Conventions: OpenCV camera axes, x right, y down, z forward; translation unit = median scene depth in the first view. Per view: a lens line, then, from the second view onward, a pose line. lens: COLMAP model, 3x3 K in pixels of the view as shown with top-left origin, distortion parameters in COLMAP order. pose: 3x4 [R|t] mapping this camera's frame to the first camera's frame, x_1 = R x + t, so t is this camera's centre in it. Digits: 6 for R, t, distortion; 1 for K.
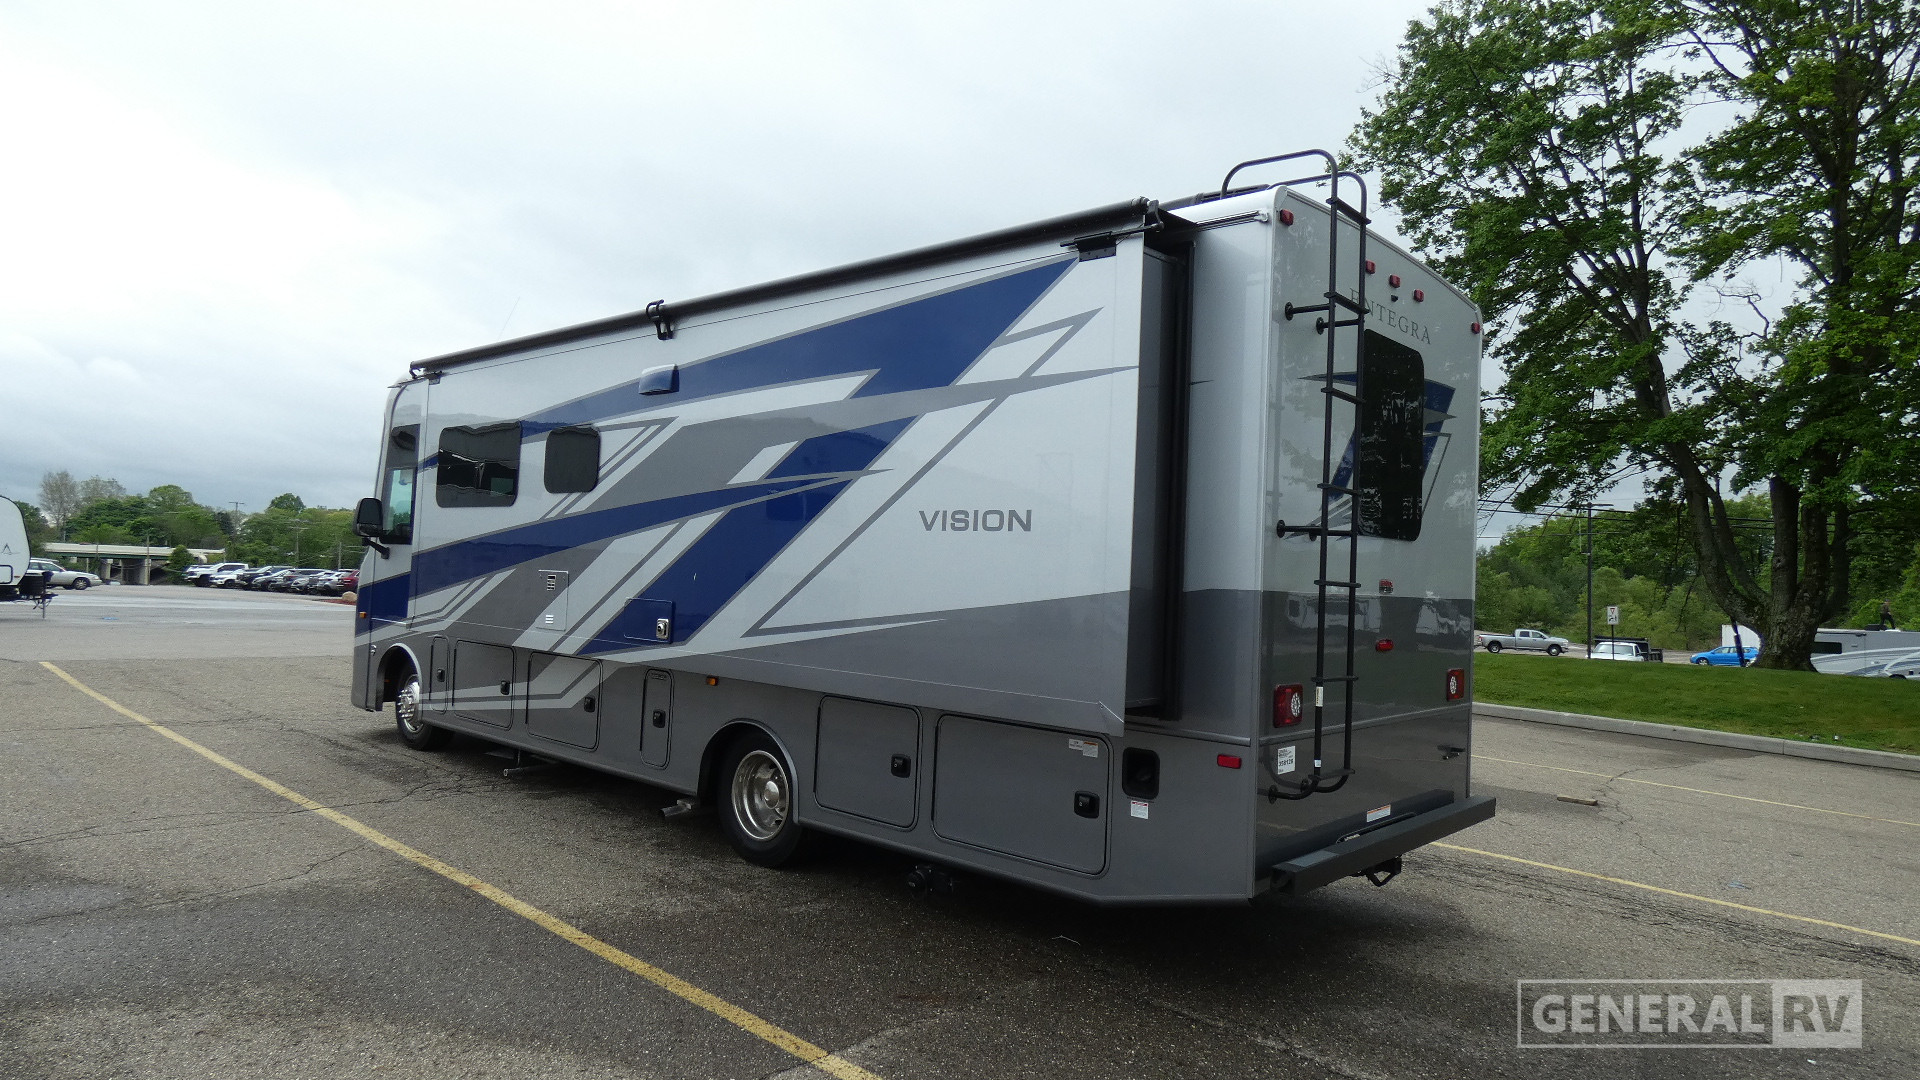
lens RADIAL K [[1141.8, 0, 963.4], [0, 1141.8, 536.5], [0, 0, 1]] dist [-0.009203, -0.001330]
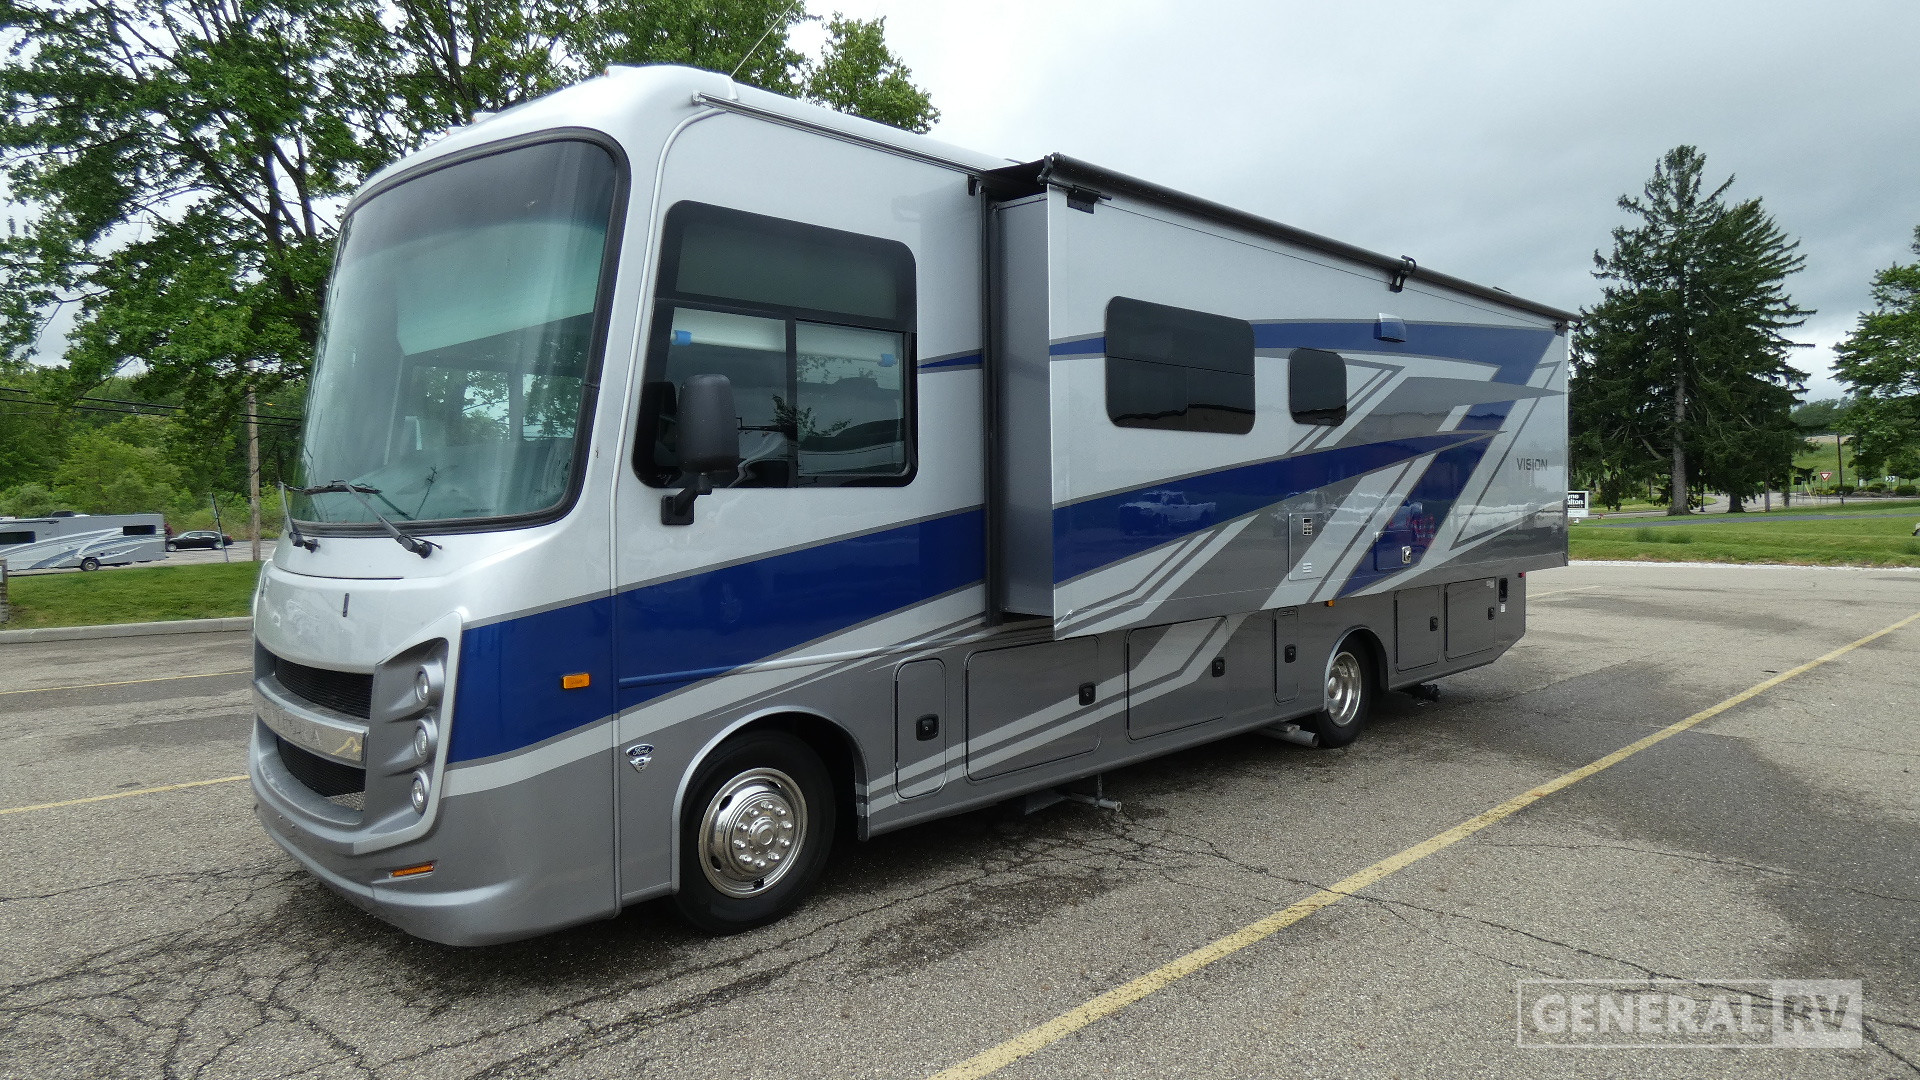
lens RADIAL K [[1141.8, 0, 963.4], [0, 1141.8, 536.5], [0, 0, 1]] dist [-0.009203, -0.001330]
pose [[0.066900, -0.079265, 0.994606, -1.287352], [-0.026140, 0.996358, 0.081163, -0.016625], [-0.997417, -0.031429, 0.064584, 1.238518]]
